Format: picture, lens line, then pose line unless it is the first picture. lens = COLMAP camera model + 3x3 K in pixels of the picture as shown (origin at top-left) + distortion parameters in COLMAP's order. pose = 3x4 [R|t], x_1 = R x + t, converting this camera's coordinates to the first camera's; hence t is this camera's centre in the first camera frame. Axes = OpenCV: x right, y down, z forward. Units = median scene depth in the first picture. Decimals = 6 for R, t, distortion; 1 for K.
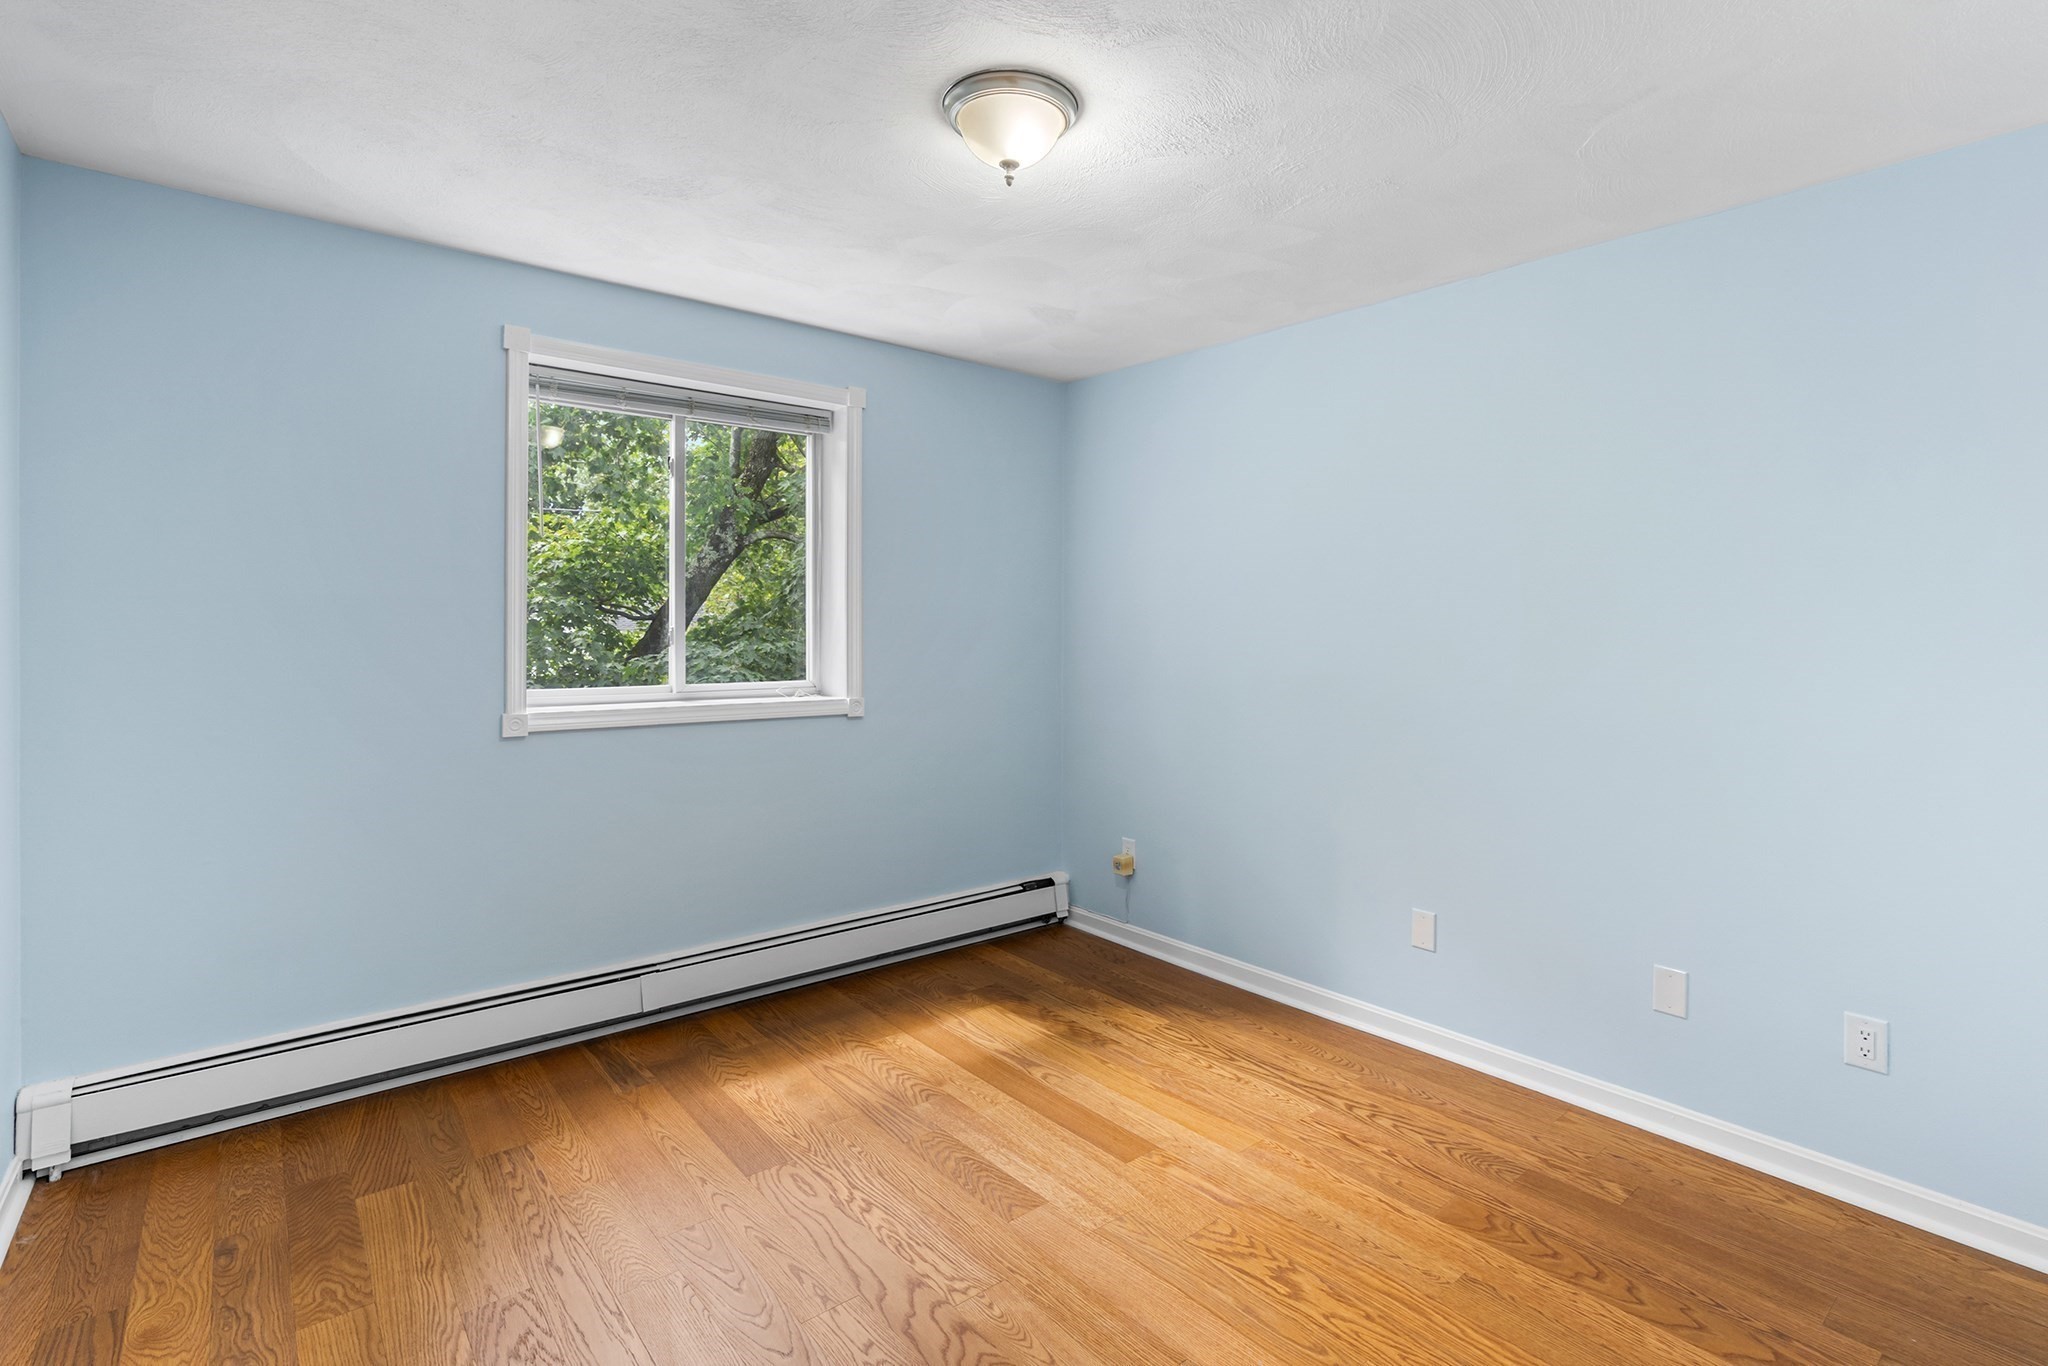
lens RADIAL K [[966.2, 0, 1017.3], [0, 966.2, 621.4], [0, 0, 1]] dist [-0.001673, 0.000740]
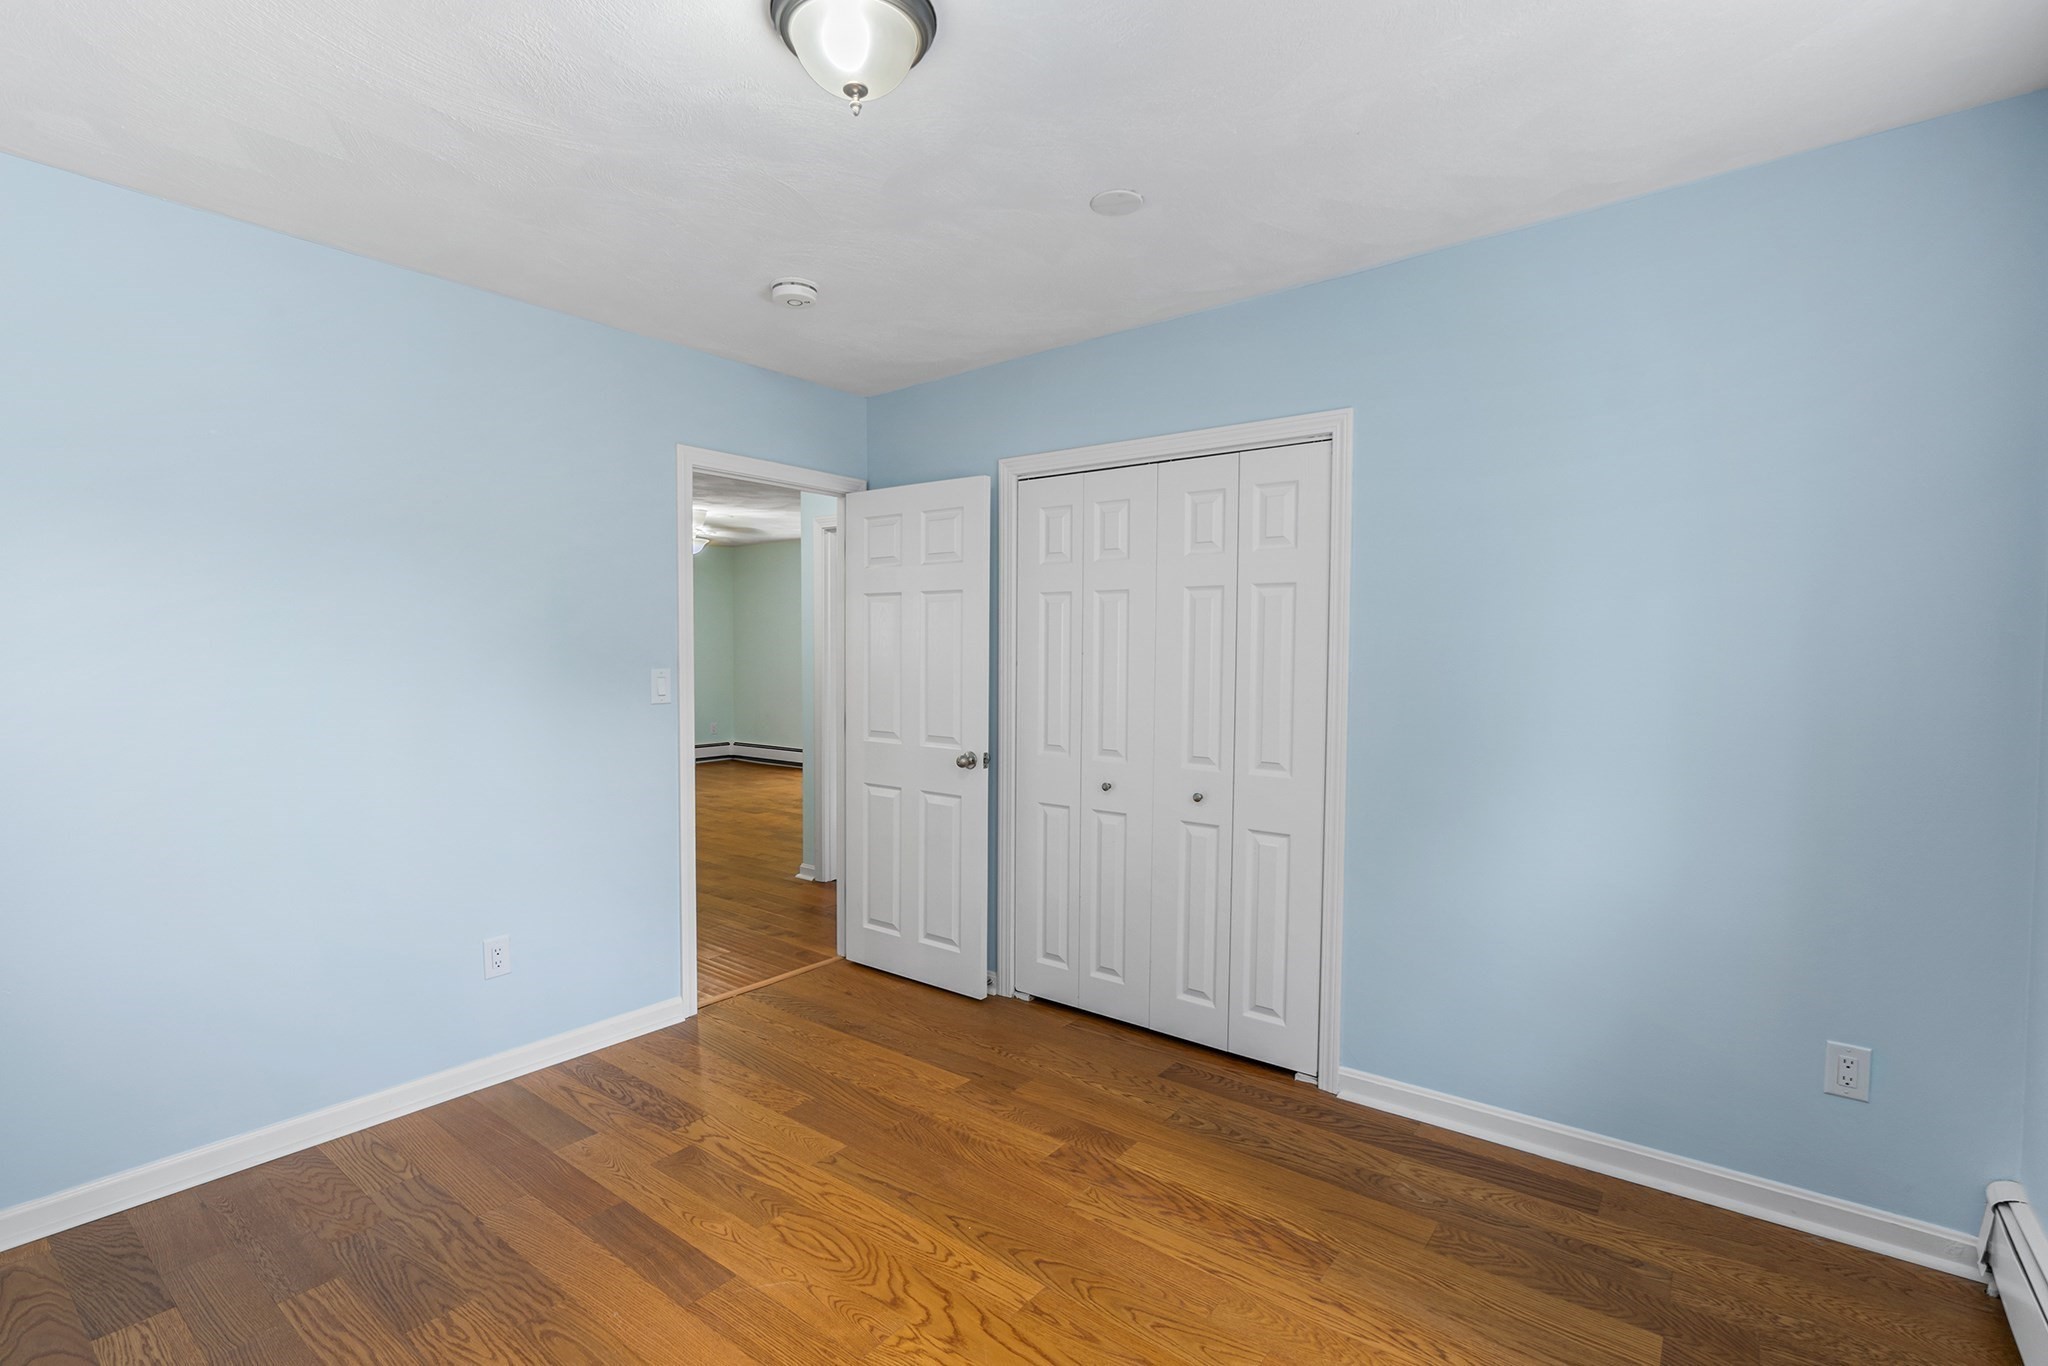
lens RADIAL K [[956.0, 0, 1023.2], [0, 956.0, 693.7], [0, 0, 1]] dist [-0.002310, 0.000243]
pose [[-0.972964, 0.005837, -0.230884, 0.033057], [-0.002785, 0.999311, 0.037002, 0.013200], [0.230940, 0.036645, -0.972278, 1.484265]]
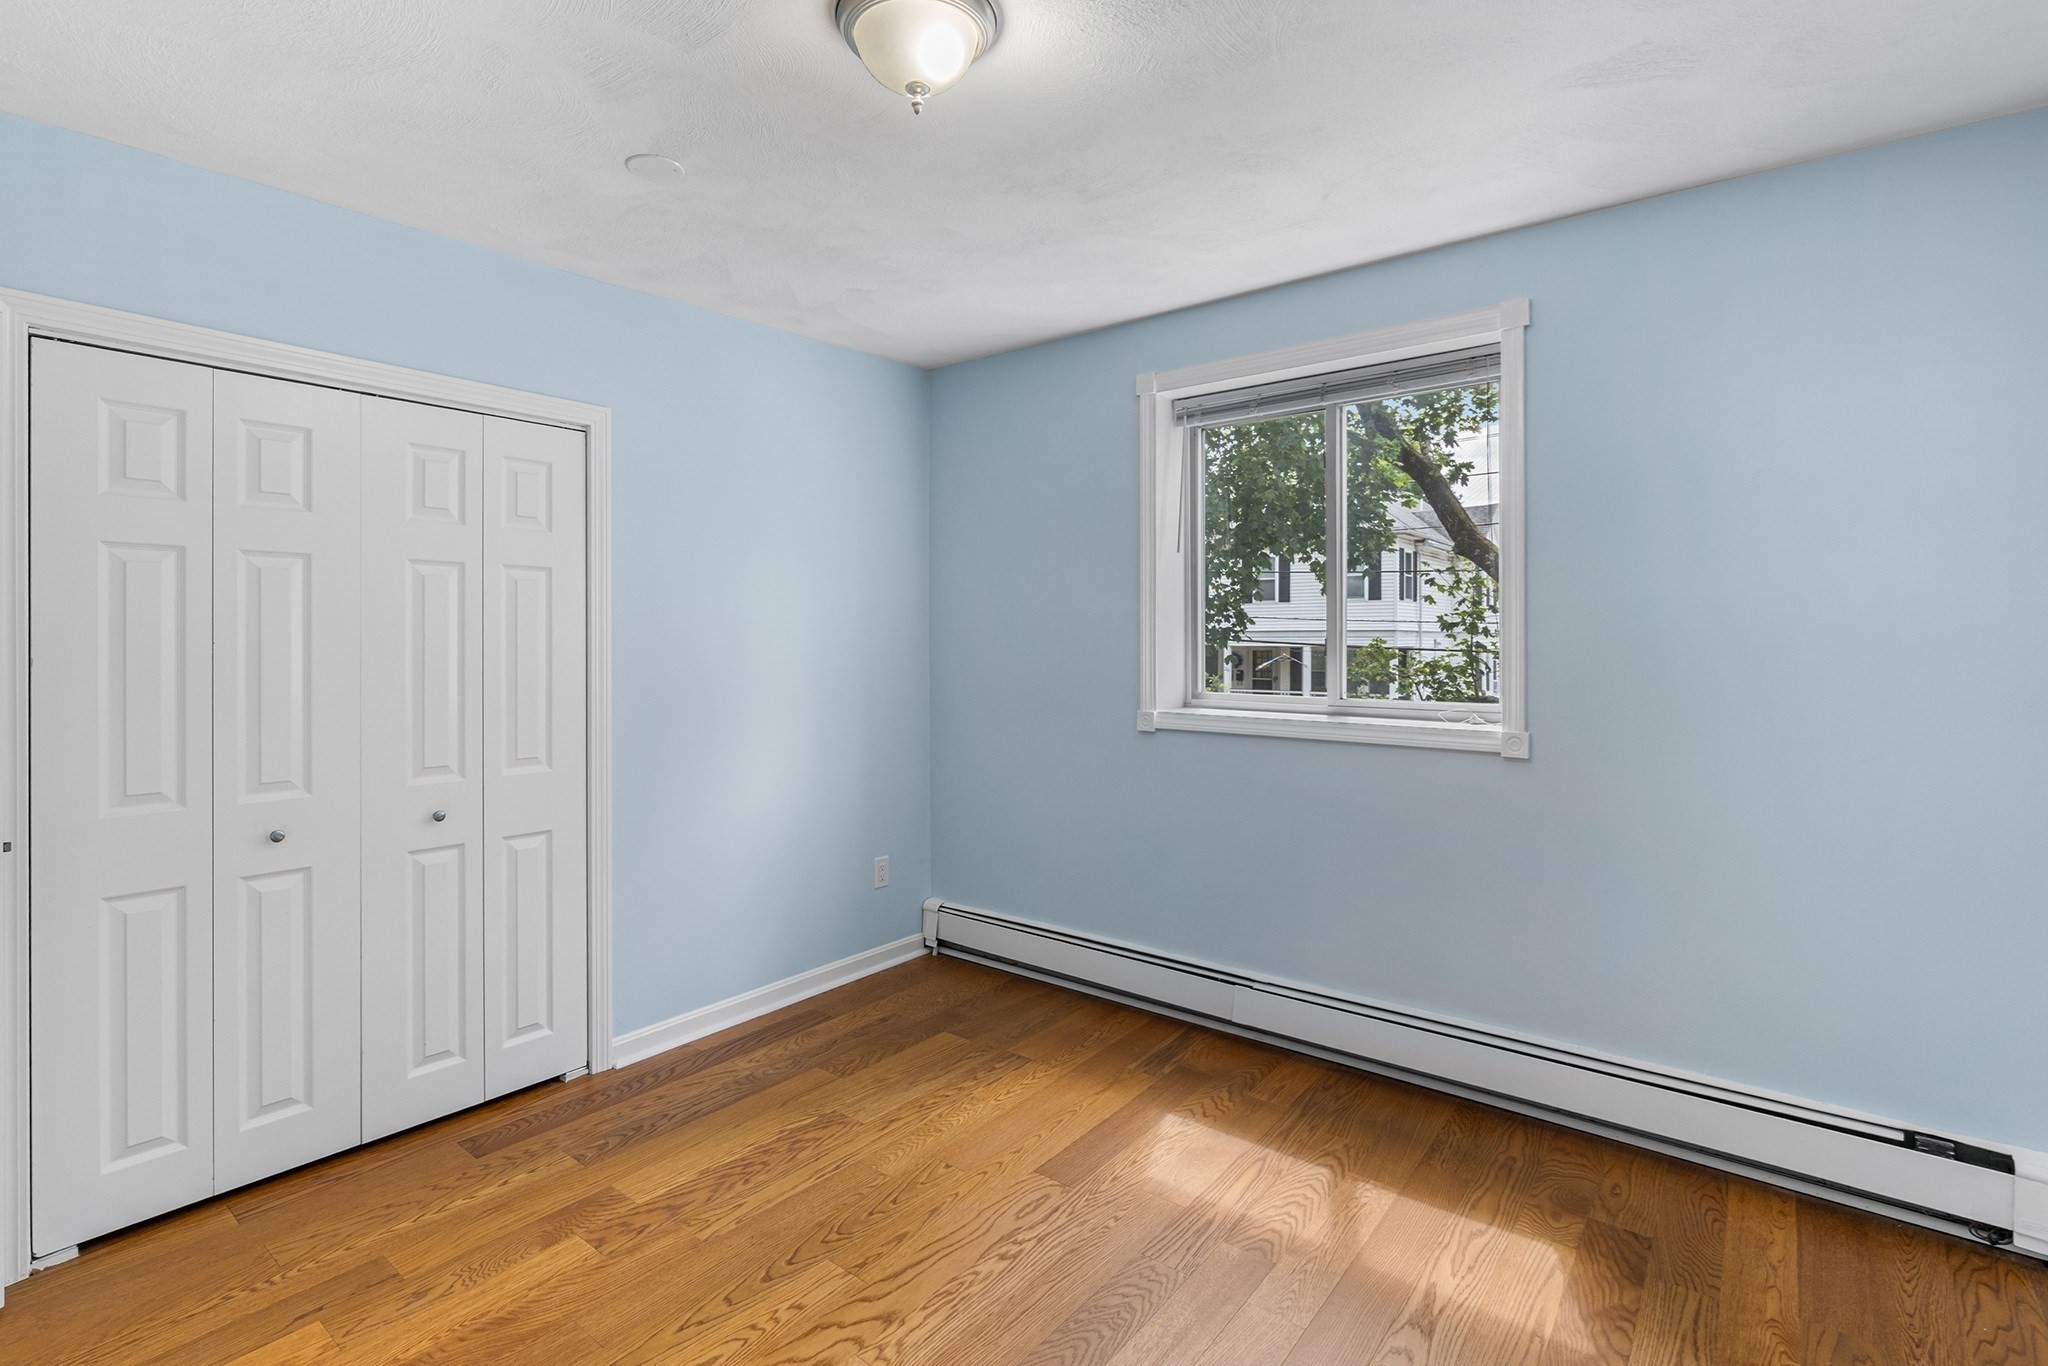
lens RADIAL K [[961.3, 0, 1026.3], [0, 961.3, 632.7], [0, 0, 1]] dist [-0.004008, 0.000887]
pose [[0.220164, -0.005518, -0.975447, 0.670192], [0.009360, 0.999950, -0.003545, 0.006568], [0.975418, -0.008350, 0.220204, 0.724451]]
